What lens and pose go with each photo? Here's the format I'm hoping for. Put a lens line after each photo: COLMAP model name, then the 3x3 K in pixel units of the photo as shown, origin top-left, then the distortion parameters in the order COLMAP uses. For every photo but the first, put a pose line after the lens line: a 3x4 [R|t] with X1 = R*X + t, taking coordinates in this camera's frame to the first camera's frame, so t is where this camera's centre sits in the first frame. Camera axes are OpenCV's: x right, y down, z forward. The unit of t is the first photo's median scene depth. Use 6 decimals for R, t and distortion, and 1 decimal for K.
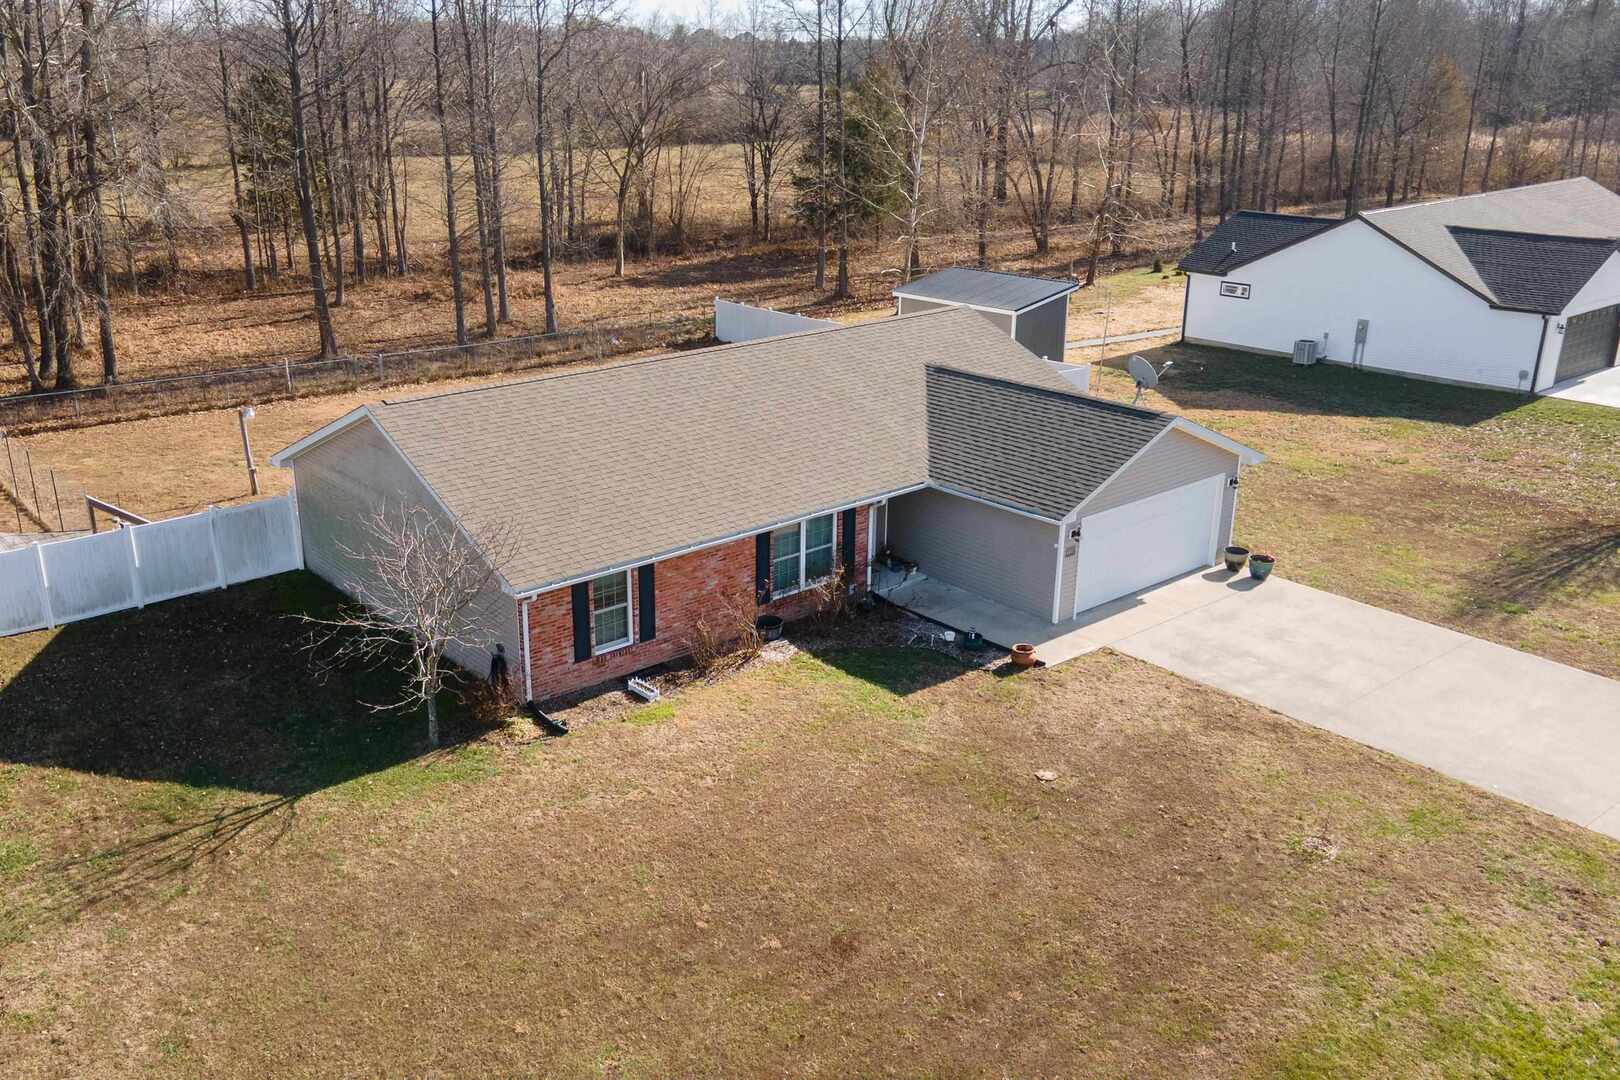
lens RADIAL K [[1397.8, 0, 715.3], [0, 1397.8, 542.5], [0, 0, 1]] dist [0.024213, 0.001389]
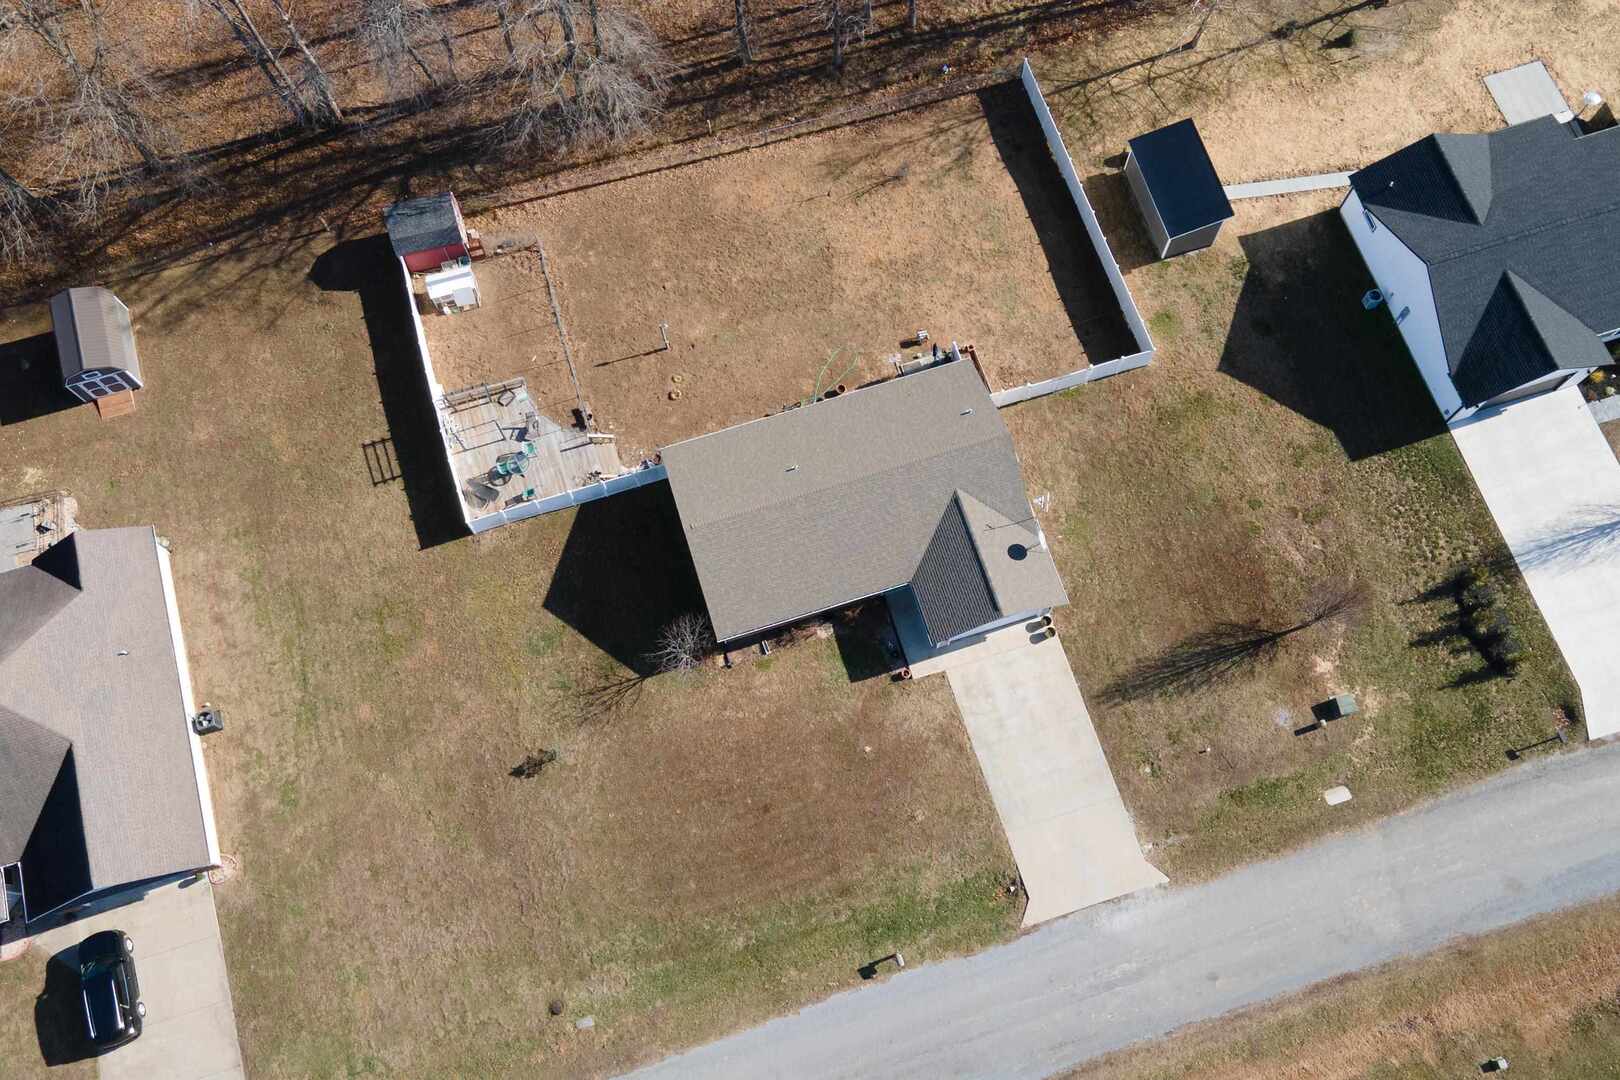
lens RADIAL K [[1389.5, 0, 804.5], [0, 1389.5, 542.2], [0, 0, 1]] dist [0.002058, 0.084978]
pose [[0.933628, 0.337141, -0.121141, 0.290398], [-0.107600, 0.586438, 0.802816, -2.291301], [0.341704, -0.736496, 0.583791, -0.453202]]
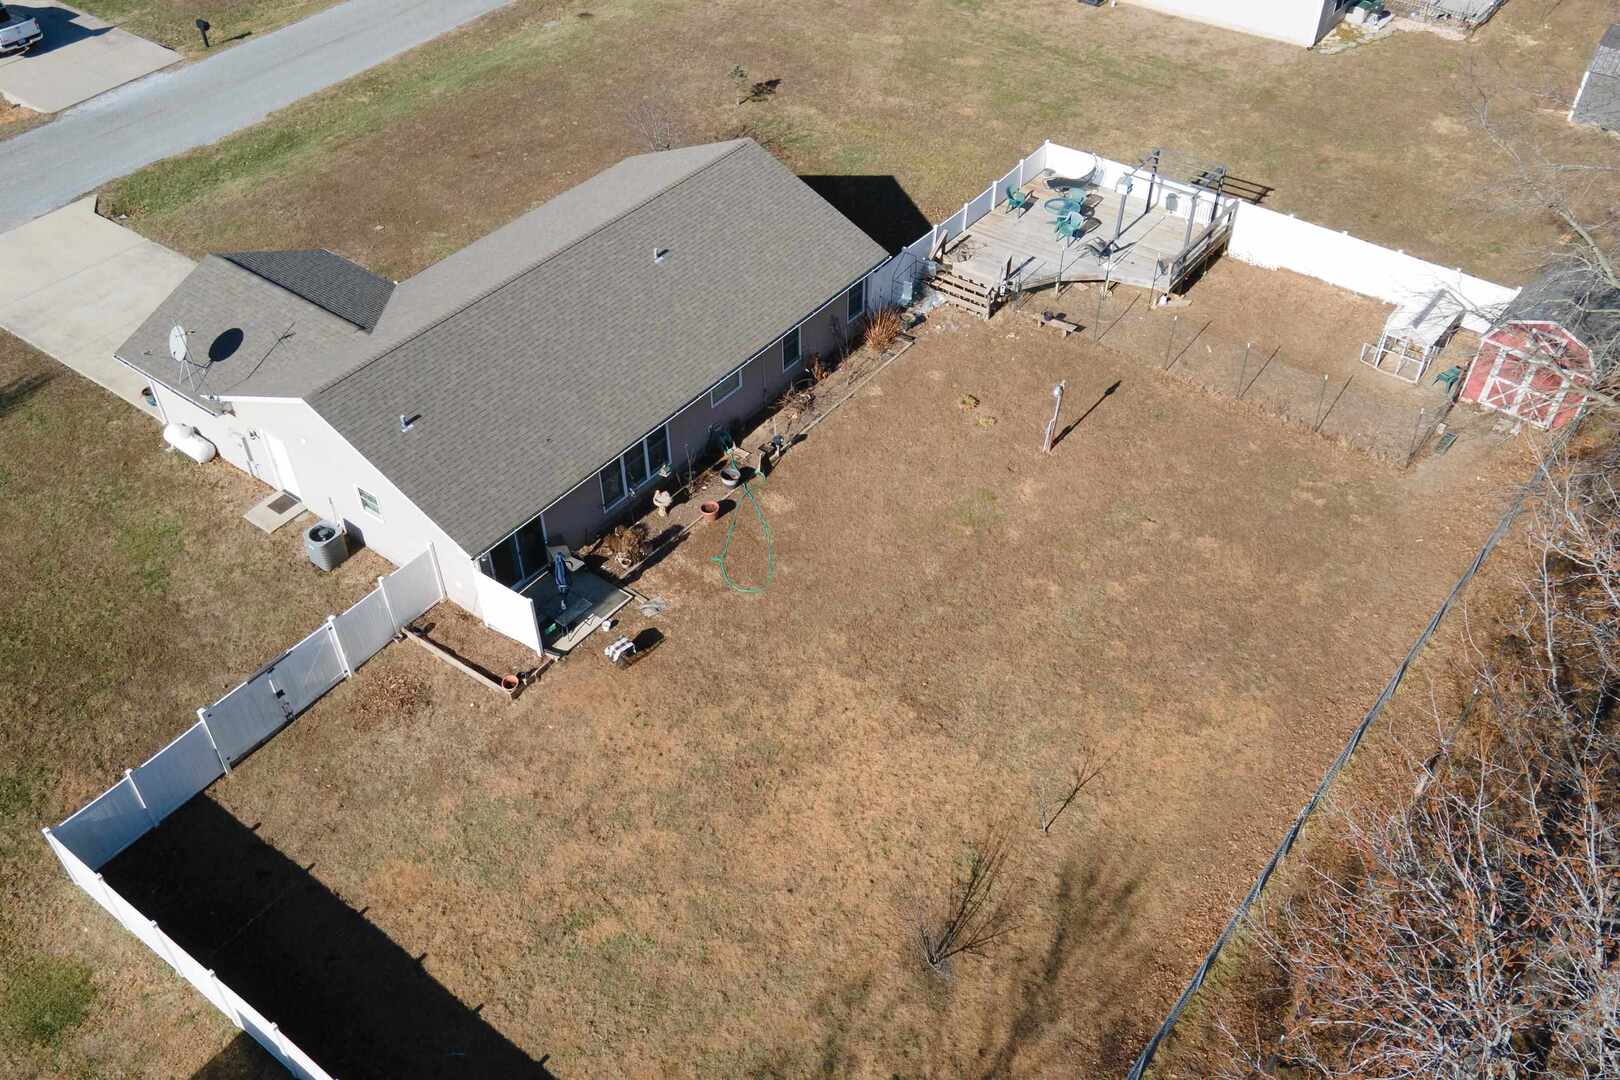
lens RADIAL K [[1398.0, 0, 804.4], [0, 1398.0, 544.7], [0, 0, 1]] dist [0.043952, -0.012804]
pose [[-0.968773, 0.177383, -0.173243, 0.057232], [-0.067069, 0.485188, 0.871834, -1.375427], [0.238704, 0.856229, -0.458141, 2.304282]]
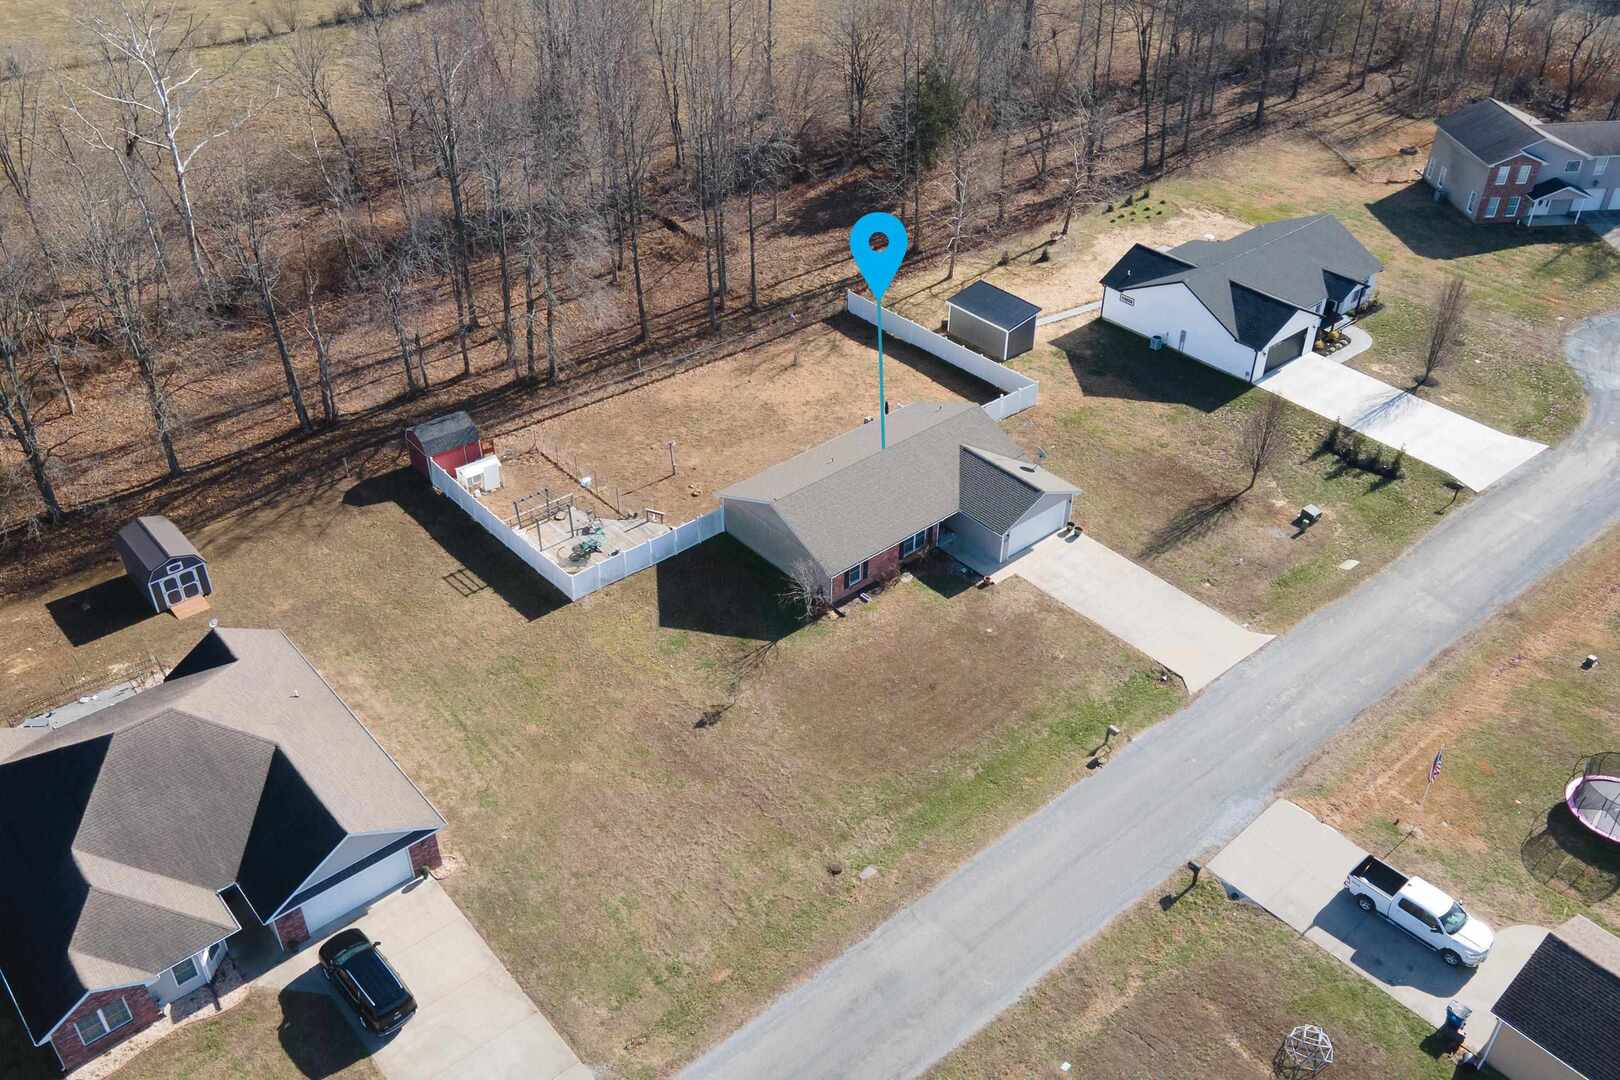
lens RADIAL K [[1398.0, 0, 804.4], [0, 1398.0, 544.7], [0, 0, 1]] dist [0.043952, -0.012804]
pose [[0.999267, -0.014097, 0.035588, -0.302854], [0.003150, 0.956851, 0.290563, -0.930910], [-0.038149, -0.290238, 0.956194, -1.985648]]
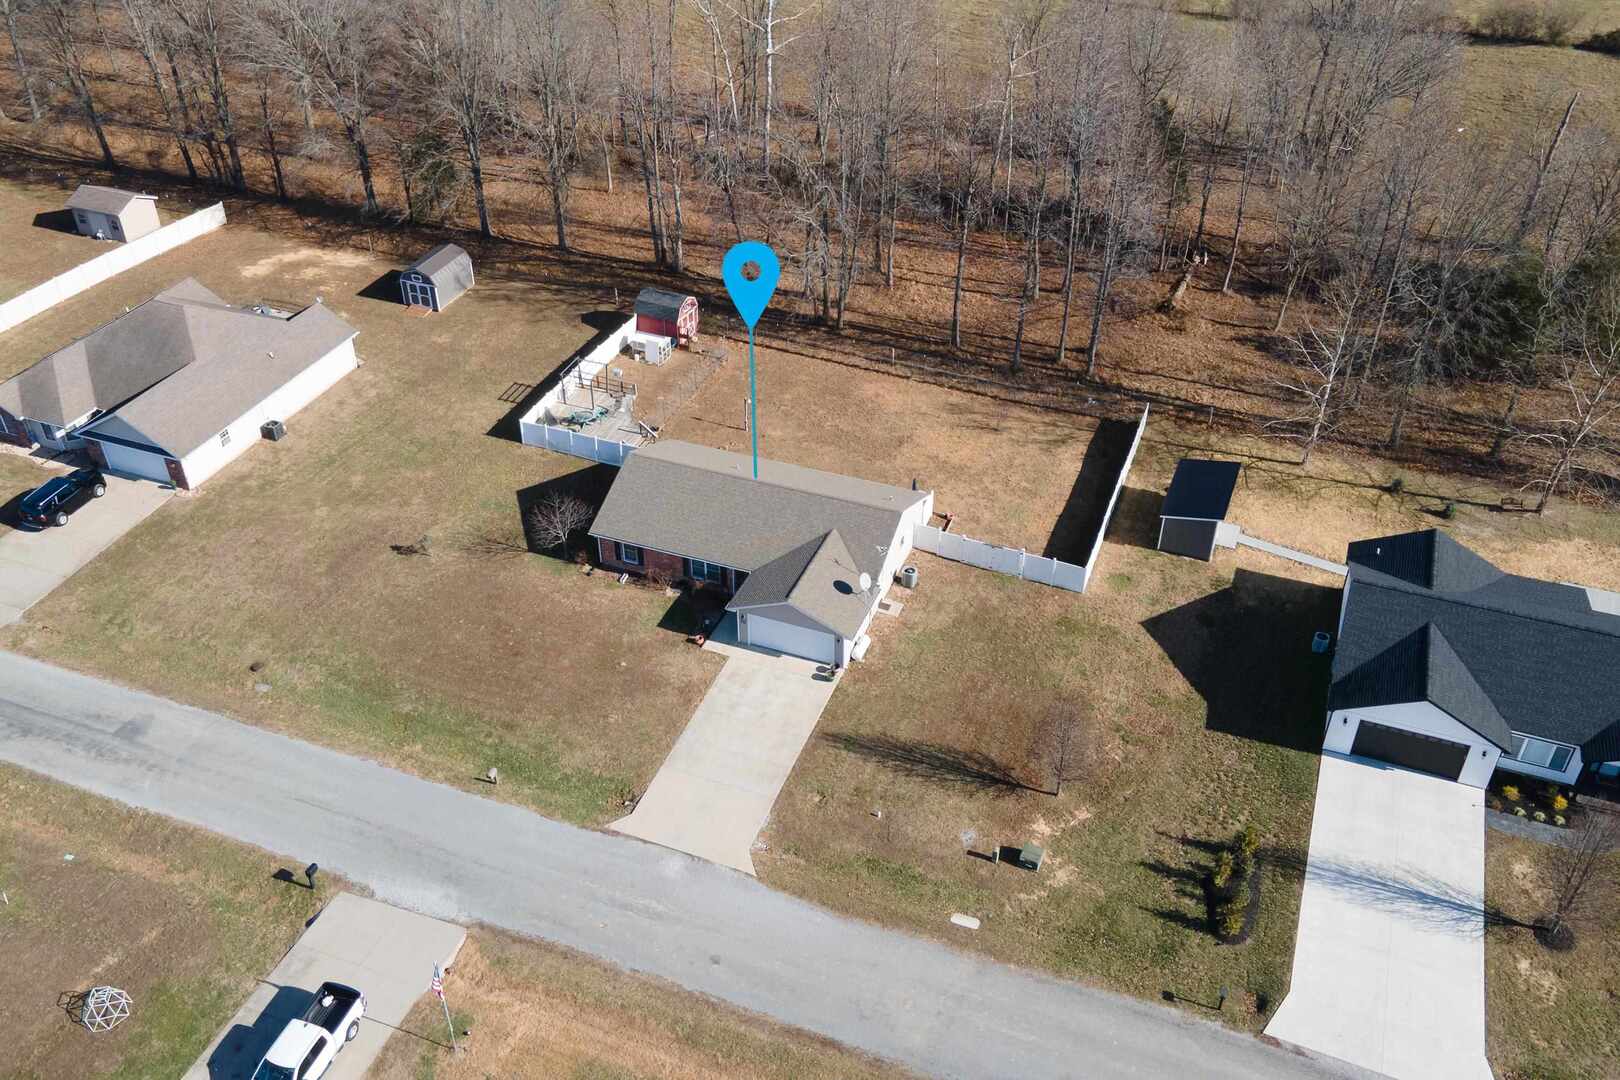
lens RADIAL K [[1398.0, 0, 804.4], [0, 1398.0, 544.7], [0, 0, 1]] dist [0.043952, -0.012804]
pose [[0.503297, 0.518109, -0.691560, 2.315568], [-0.287026, 0.855108, 0.431748, -1.450991], [0.815051, -0.018802, 0.579084, -0.496932]]
